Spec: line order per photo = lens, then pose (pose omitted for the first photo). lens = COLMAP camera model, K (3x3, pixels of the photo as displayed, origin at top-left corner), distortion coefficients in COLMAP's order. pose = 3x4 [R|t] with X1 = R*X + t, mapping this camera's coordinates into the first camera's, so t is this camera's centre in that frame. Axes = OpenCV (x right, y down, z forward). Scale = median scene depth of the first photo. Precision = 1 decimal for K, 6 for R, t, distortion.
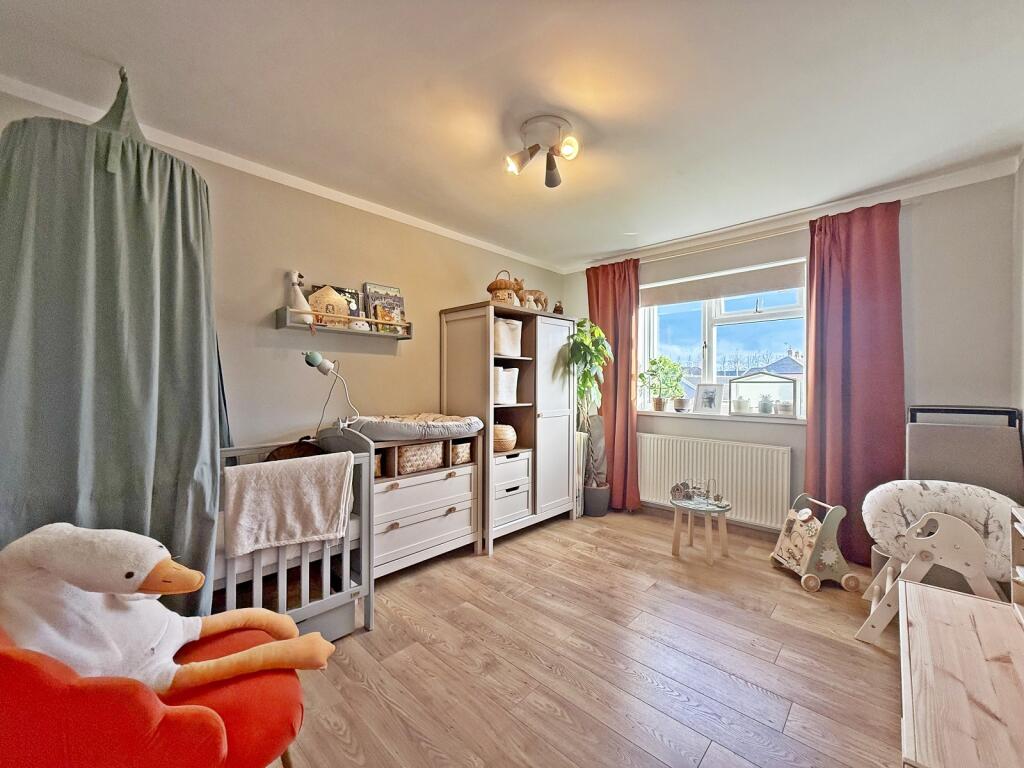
lens RADIAL K [[409.5, 0, 512.3], [0, 409.5, 382.9], [0, 0, 1]] dist [0.003796, -0.000553]
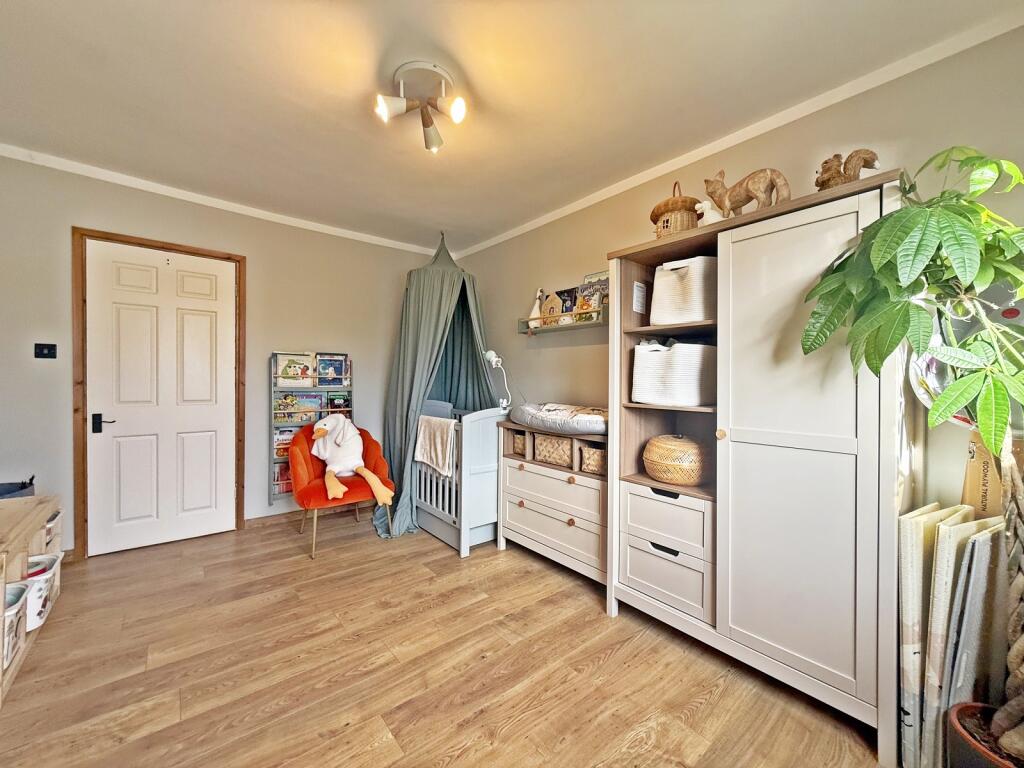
lens RADIAL K [[409.5, 0, 513.6], [0, 409.5, 383.3], [0, 0, 1]] dist [0.003796, -0.000553]
pose [[-0.122910, 0.000113, -0.992418, 0.649008], [-0.008371, 0.999964, 0.001150, 0.022783], [0.992382, 0.008449, -0.122905, 0.903775]]
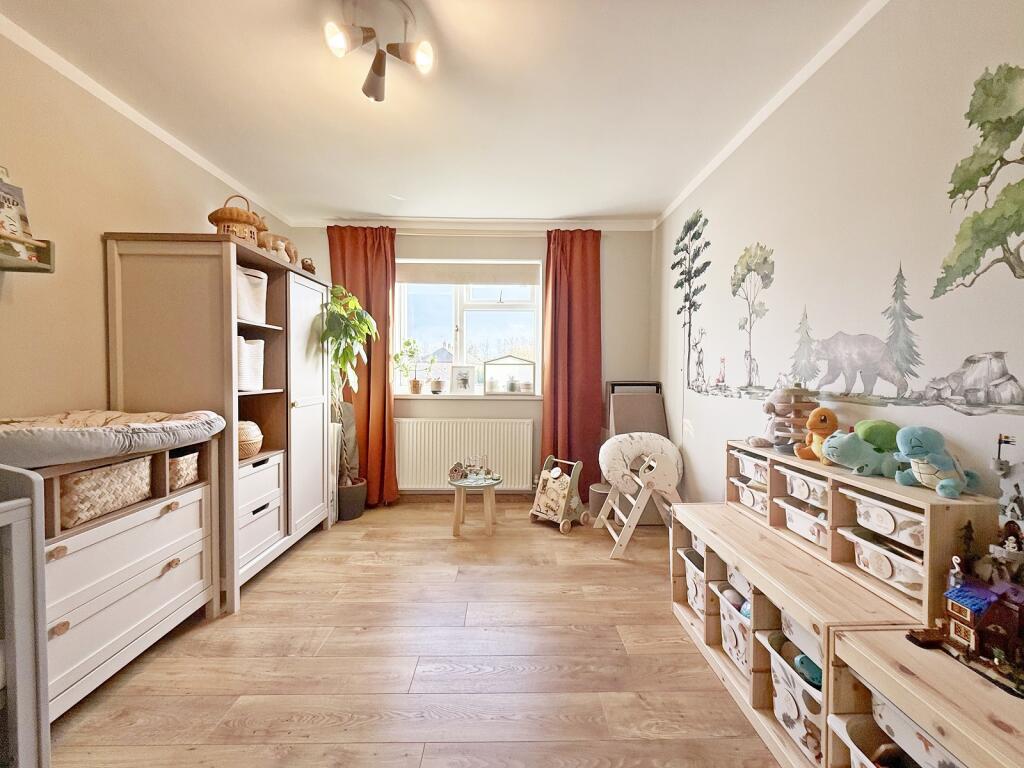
lens RADIAL K [[409.5, 0, 515.3], [0, 409.5, 383.6], [0, 0, 1]] dist [0.003796, -0.000553]
pose [[0.715794, -0.018445, 0.698068, -0.188662], [-0.005184, 0.999483, 0.031725, 0.016113], [-0.698292, -0.026327, 0.715329, 0.192428]]
